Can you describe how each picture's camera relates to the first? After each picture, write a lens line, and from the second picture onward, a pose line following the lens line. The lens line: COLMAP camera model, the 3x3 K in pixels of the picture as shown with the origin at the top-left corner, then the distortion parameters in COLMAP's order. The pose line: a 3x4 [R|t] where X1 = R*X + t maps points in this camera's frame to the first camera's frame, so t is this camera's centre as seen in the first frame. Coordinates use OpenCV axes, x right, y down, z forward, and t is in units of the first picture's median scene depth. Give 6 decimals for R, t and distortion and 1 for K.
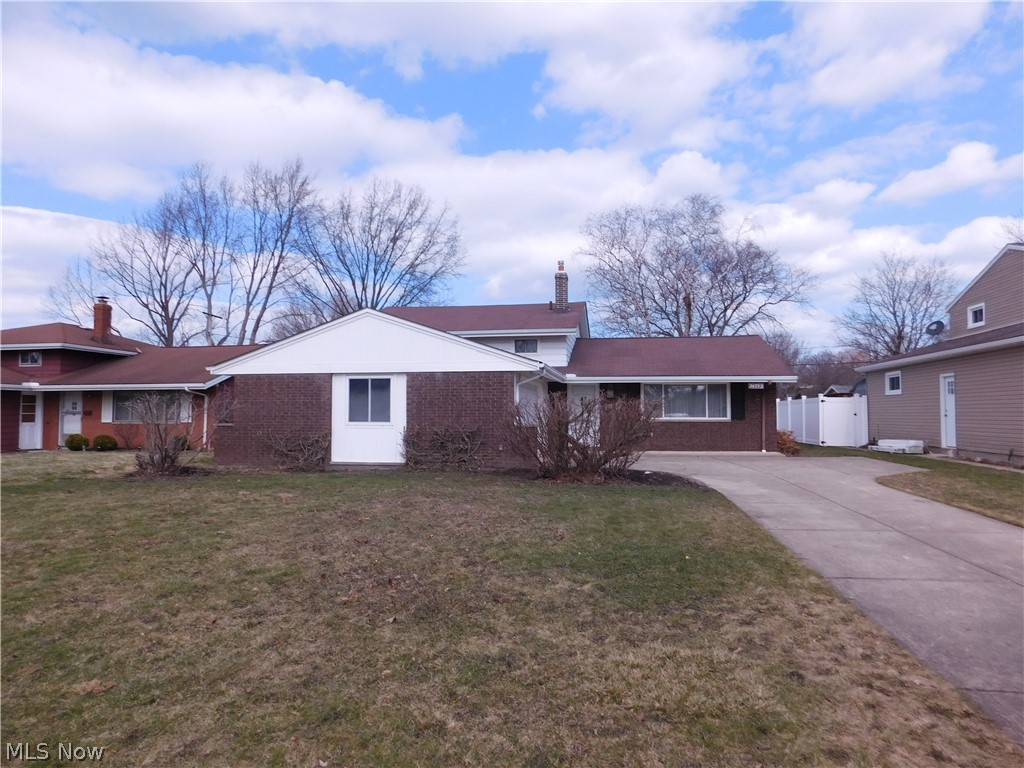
lens RADIAL K [[670.1, 0, 508.5], [0, 670.1, 383.5], [0, 0, 1]] dist [-0.056923, 0.037316]
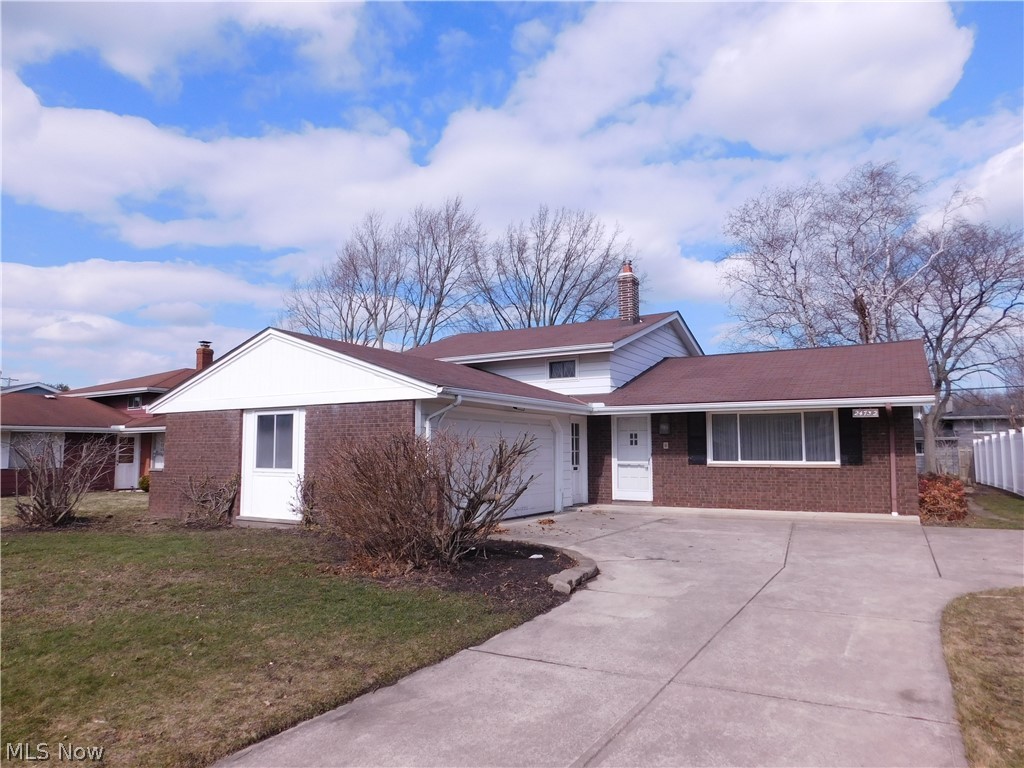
lens RADIAL K [[670.1, 0, 514.9], [0, 670.1, 386.2], [0, 0, 1]] dist [-0.056923, 0.037316]
pose [[0.935969, -0.036487, -0.350185, 0.344474], [0.018174, 0.998296, -0.055442, 0.008716], [0.351612, 0.045528, 0.935038, 0.343678]]
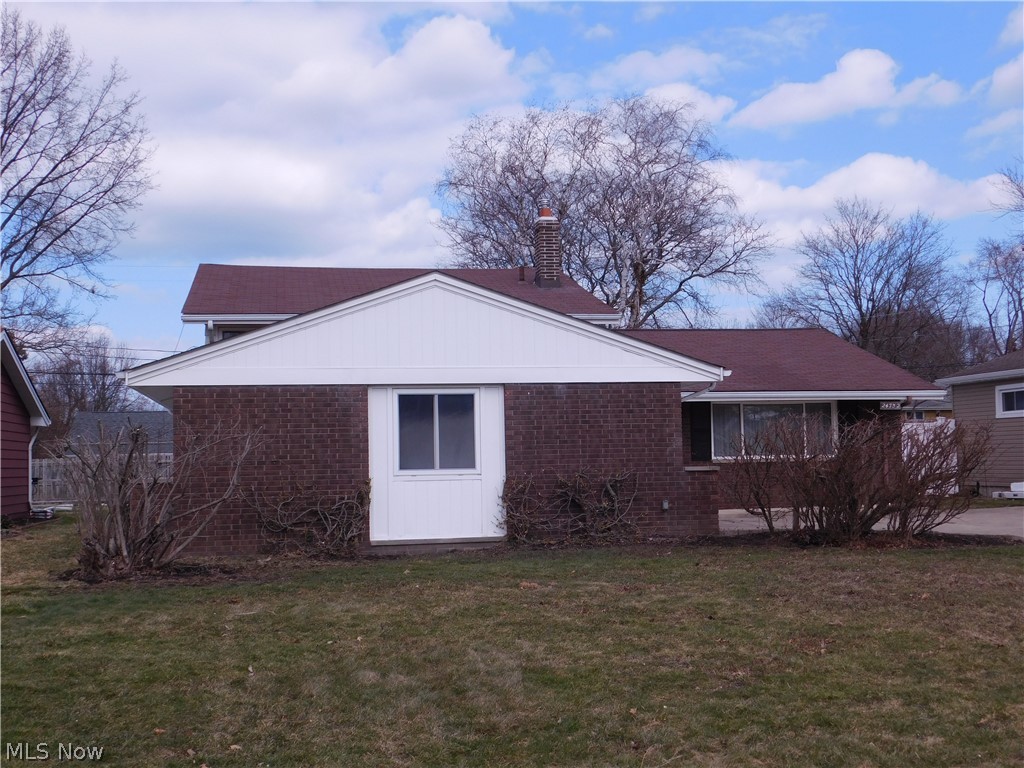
lens RADIAL K [[1138.4, 0, 514.0], [0, 1138.4, 385.8], [0, 0, 1]] dist [-0.040763, 0.000000]
pose [[0.928247, 0.001267, 0.371963, -0.506900], [0.001419, 0.999975, -0.006948, -0.007479], [-0.371962, 0.006977, 0.928222, 0.060131]]
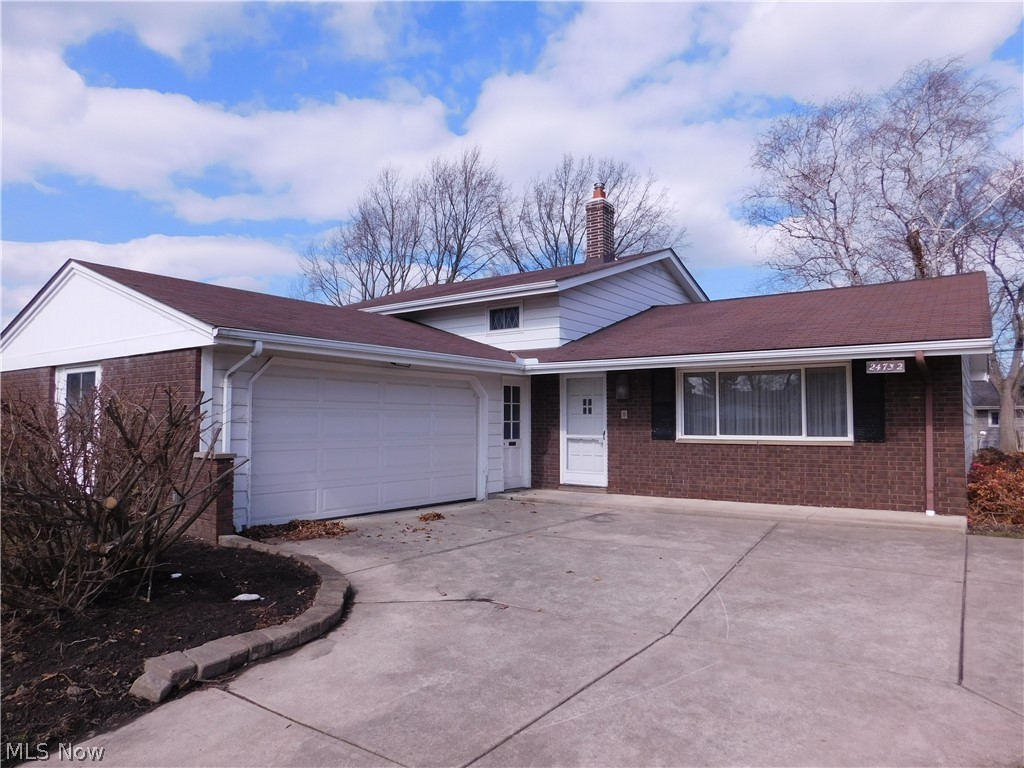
lens RADIAL K [[670.1, 0, 512.6], [0, 670.1, 382.2], [0, 0, 1]] dist [-0.056923, 0.037316]
pose [[0.899385, -0.026723, -0.436339, 0.420512], [0.020628, 0.999612, -0.018702, 0.020909], [0.436670, 0.007820, 0.899588, 0.616597]]
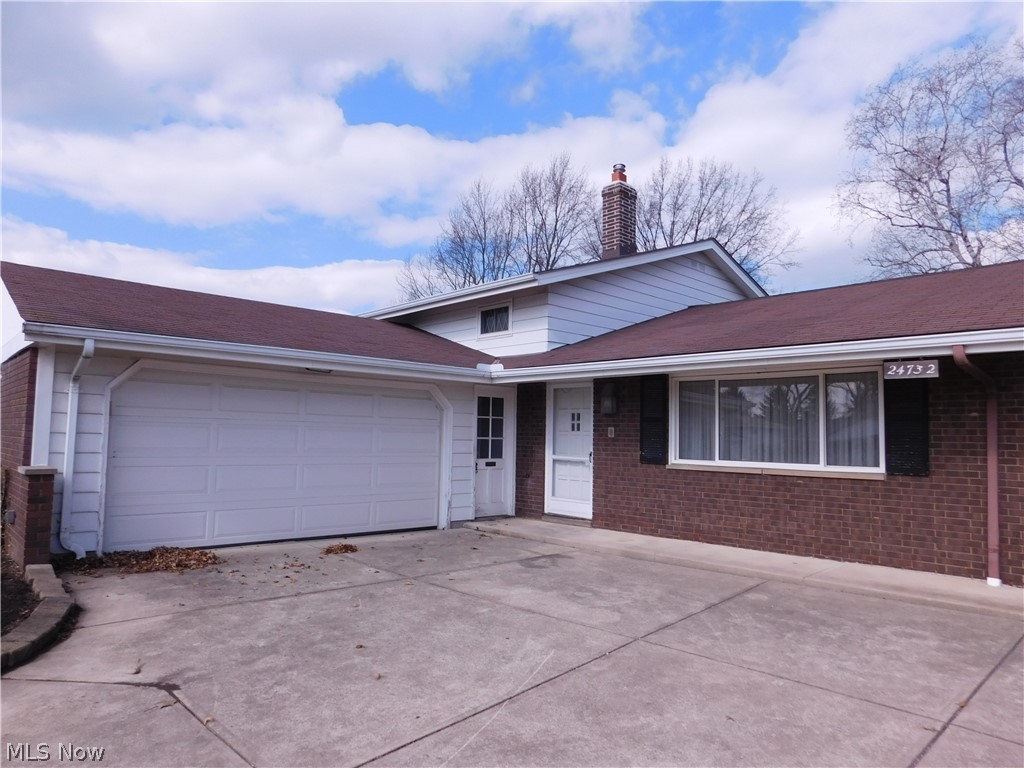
lens RADIAL K [[670.1, 0, 510.0], [0, 670.1, 385.2], [0, 0, 1]] dist [-0.056923, 0.037316]
pose [[0.800088, -0.032330, -0.599011, 0.501434], [0.009799, 0.999118, -0.040836, 0.026570], [0.599803, 0.026803, 0.799699, 0.795667]]
